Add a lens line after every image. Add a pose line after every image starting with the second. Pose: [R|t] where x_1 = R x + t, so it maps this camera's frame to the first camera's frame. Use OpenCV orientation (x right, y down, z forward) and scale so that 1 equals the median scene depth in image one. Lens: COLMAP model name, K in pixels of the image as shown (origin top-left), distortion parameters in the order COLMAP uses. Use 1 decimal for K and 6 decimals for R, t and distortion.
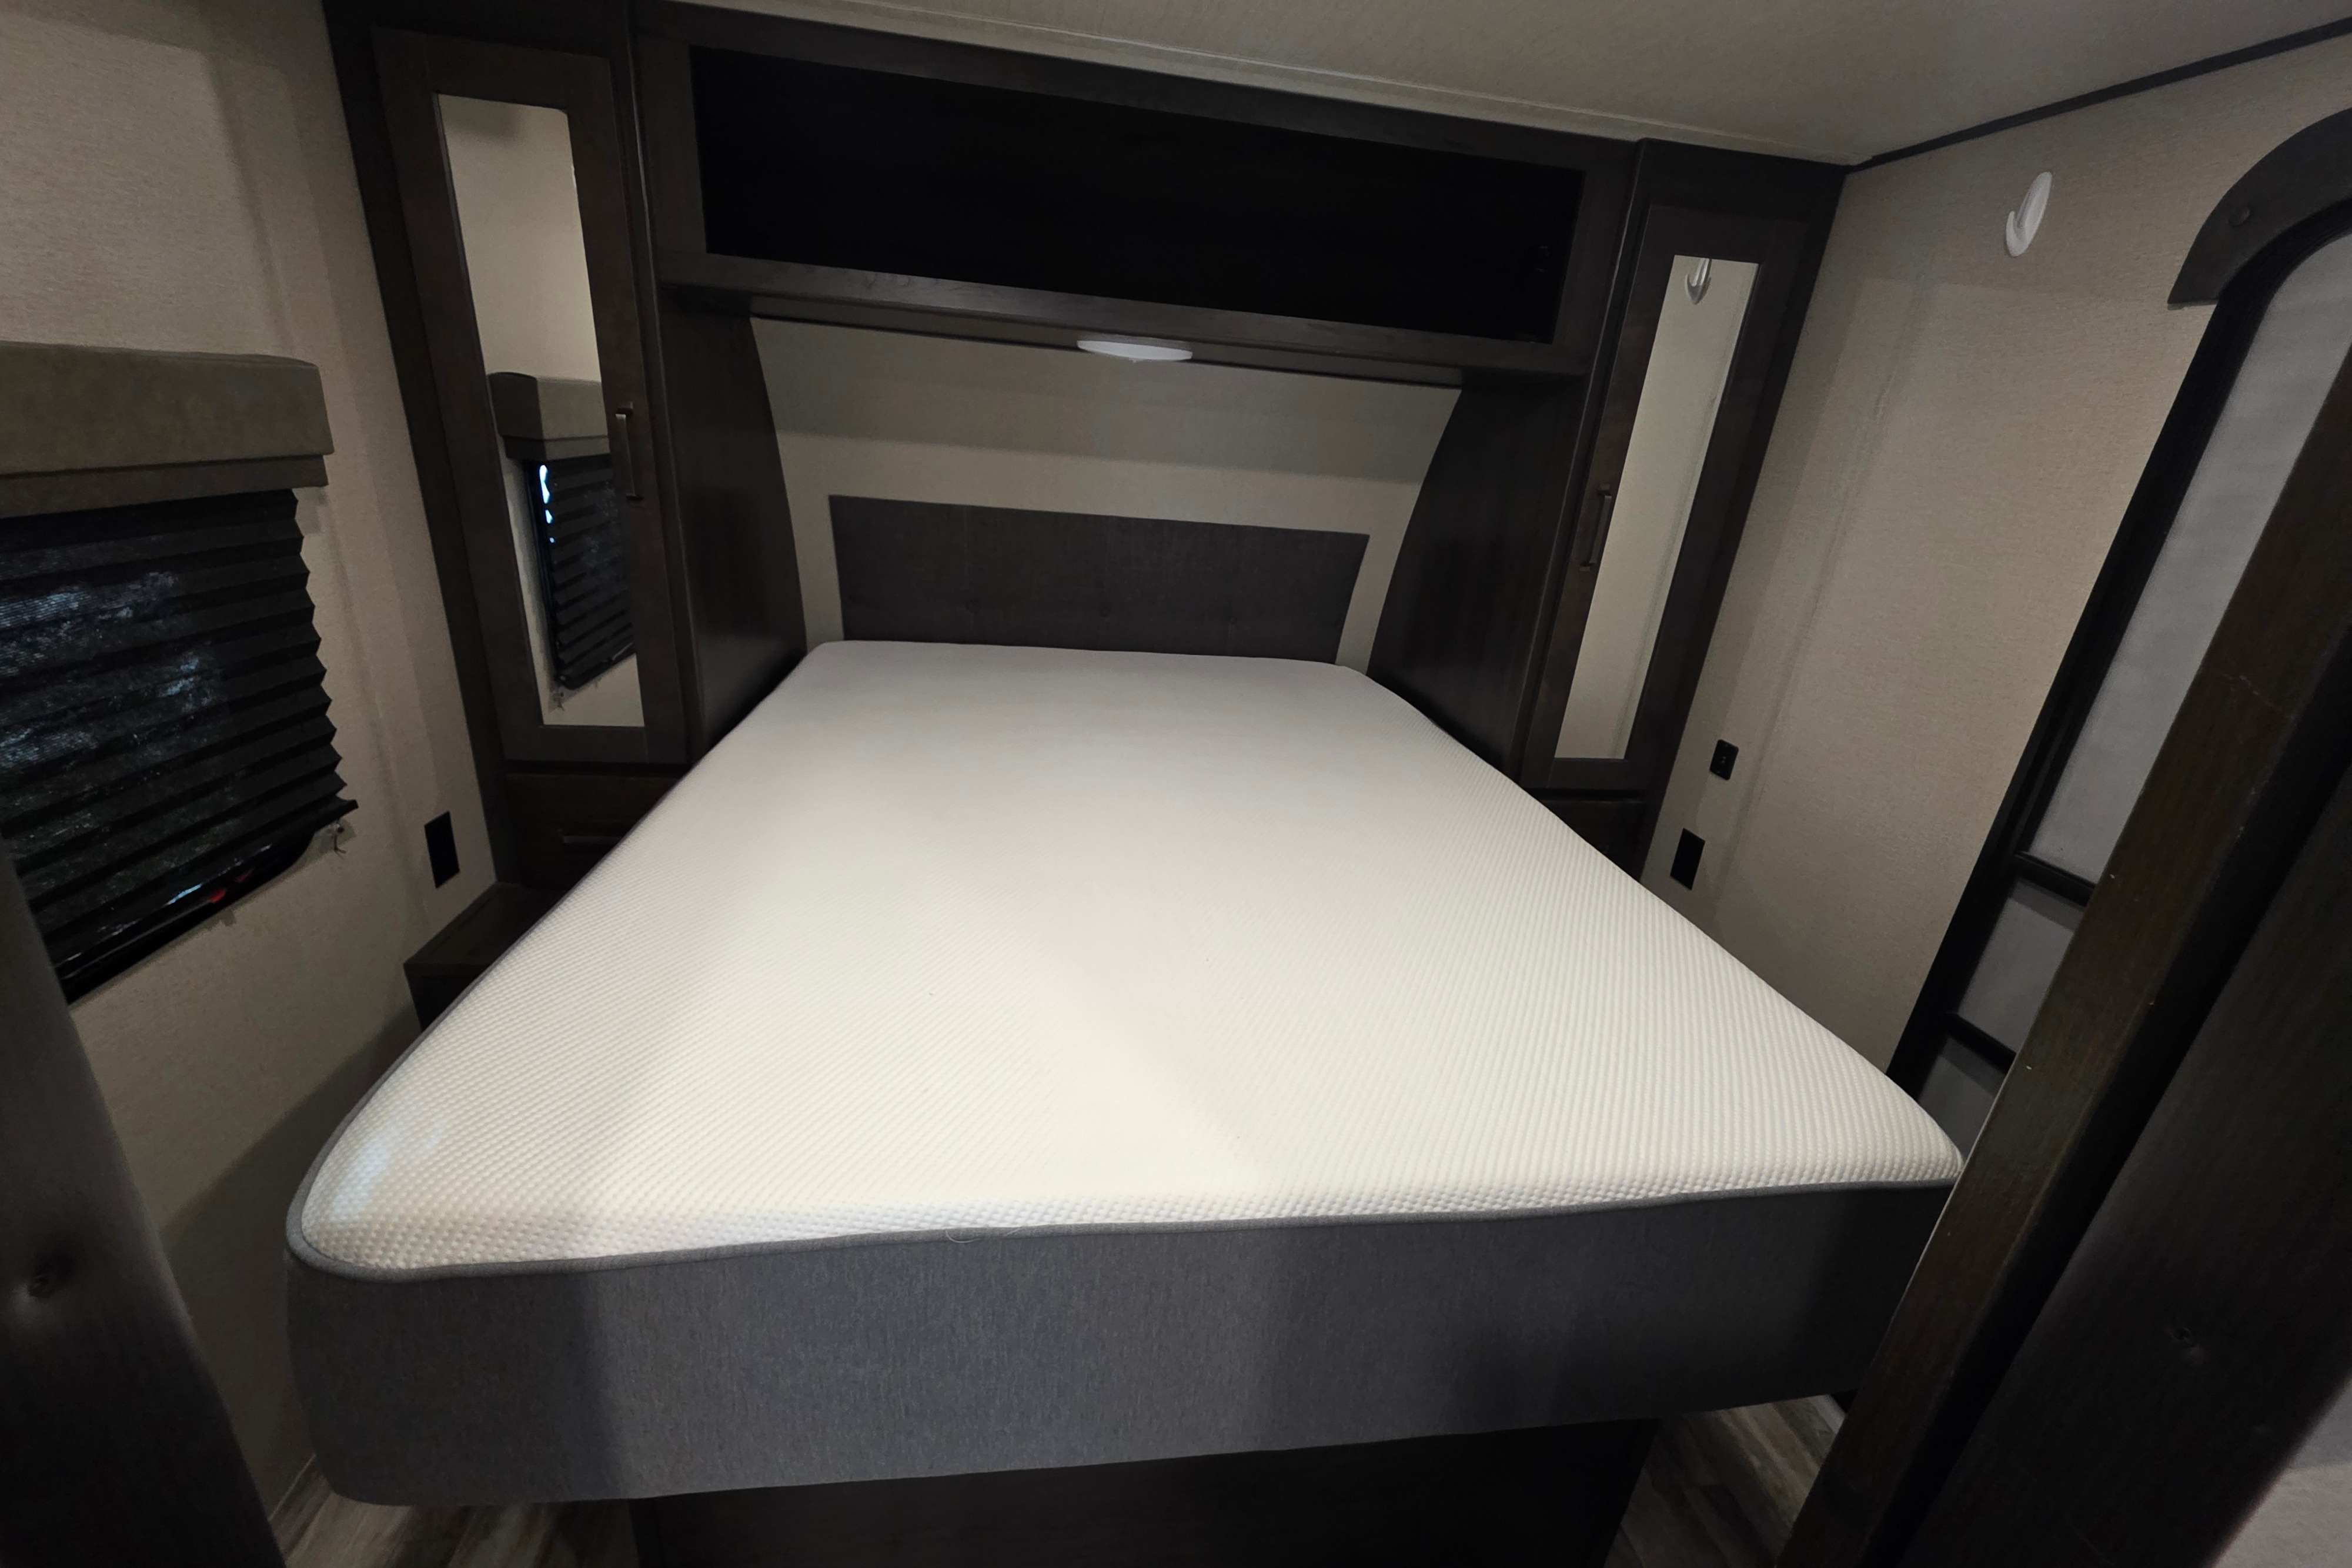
lens RADIAL K [[934.6, 0, 1165.4], [0, 934.6, 784.0], [0, 0, 1]] dist [0.000574, -0.000744]
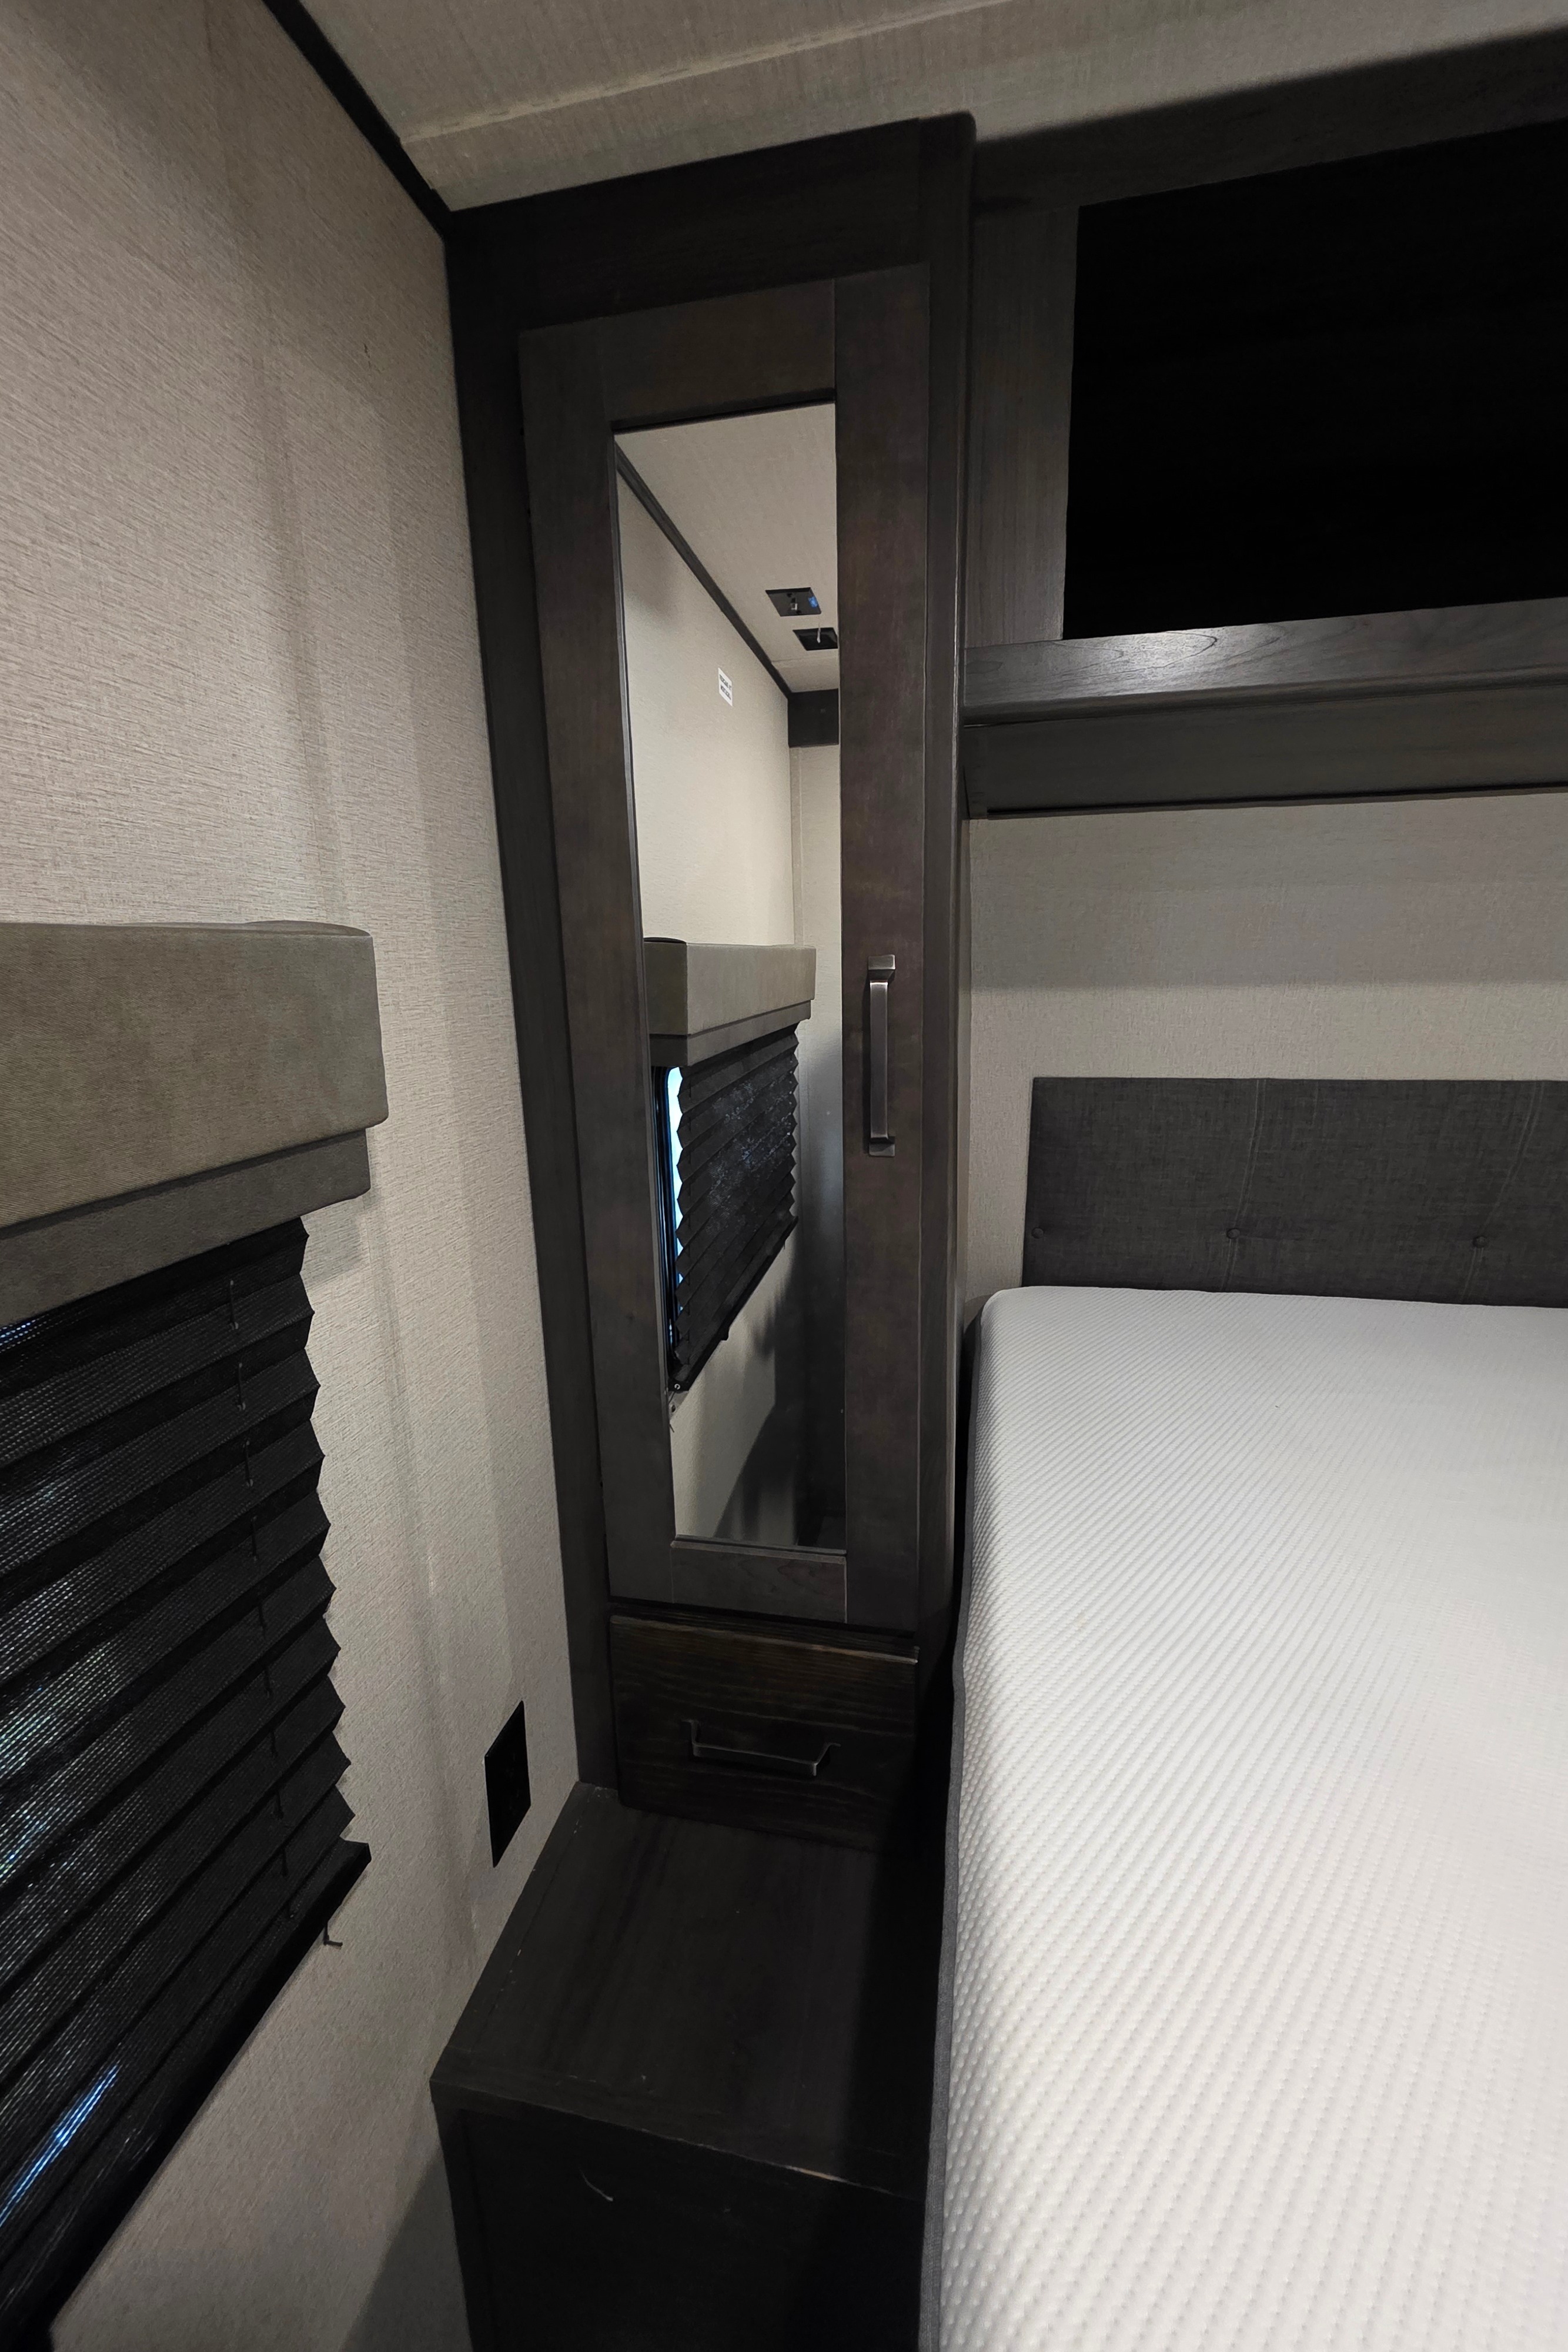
lens RADIAL K [[934.6, 0, 782.0], [0, 934.6, 1173.1], [0, 0, 1]] dist [0.000574, -0.000744]
pose [[0.933849, -0.021895, -0.356998, -0.476621], [-0.033177, 0.988519, -0.147411, -0.231612], [0.356126, 0.149504, 0.922400, 0.566001]]
